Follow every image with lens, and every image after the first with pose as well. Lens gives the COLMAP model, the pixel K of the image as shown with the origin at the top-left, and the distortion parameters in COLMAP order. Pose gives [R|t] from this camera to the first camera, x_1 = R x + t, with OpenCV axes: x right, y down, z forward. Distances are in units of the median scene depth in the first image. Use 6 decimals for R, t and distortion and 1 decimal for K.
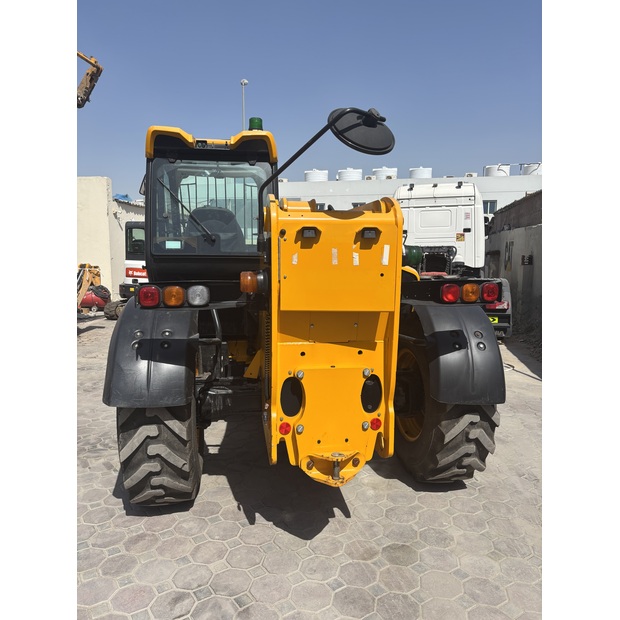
lens RADIAL K [[472.5, 0, 309.6], [0, 472.5, 309.6], [0, 0, 1]] dist [0.044274, -0.048598]
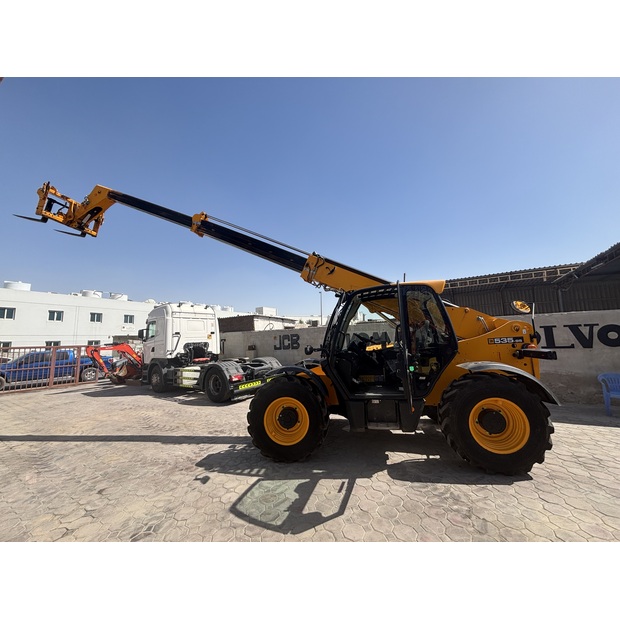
lens RADIAL K [[253.1, 0, 308.2], [0, 253.1, 303.5], [0, 0, 1]] dist [-0.003914, 0.002799]
pose [[0.358974, 0.120277, 0.925565, -1.574823], [0.144802, 0.972478, -0.182534, -0.192234], [-0.922047, 0.199548, 0.331678, 1.310363]]
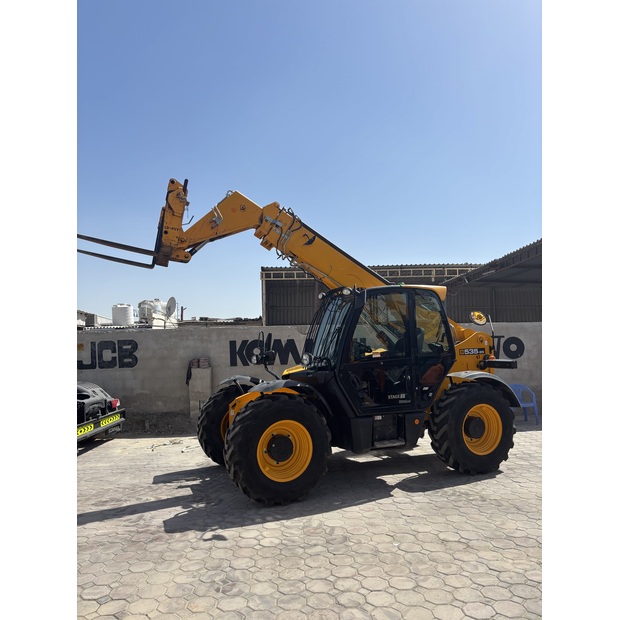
lens RADIAL K [[472.5, 0, 306.1], [0, 472.5, 315.1], [0, 0, 1]] dist [0.044274, -0.048598]
pose [[-0.213879, 0.067958, 0.974493, -2.141517], [0.139746, 0.989445, -0.038329, -0.298087], [-0.966813, 0.127984, -0.221119, 2.123832]]
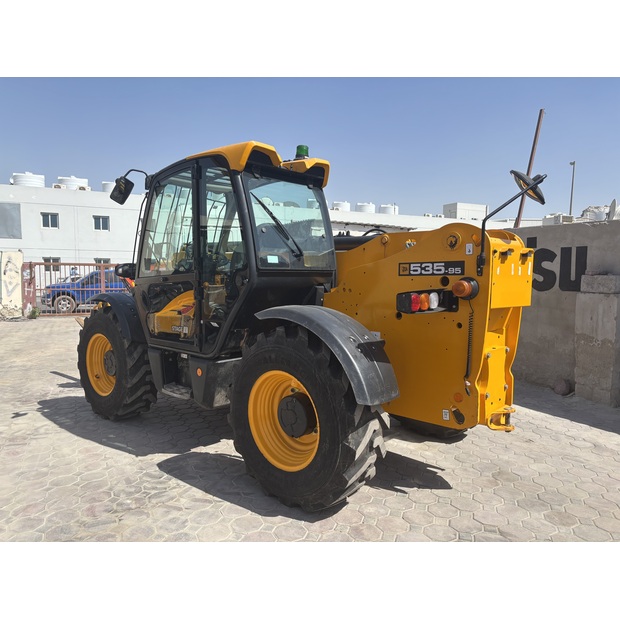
lens RADIAL K [[472.5, 0, 306.9], [0, 472.5, 312.3], [0, 0, 1]] dist [0.044274, -0.048598]
pose [[0.788612, -0.050846, 0.612785, -0.863453], [0.070156, 0.997508, -0.007517, -0.009303], [-0.610875, 0.048918, 0.790214, 0.156923]]
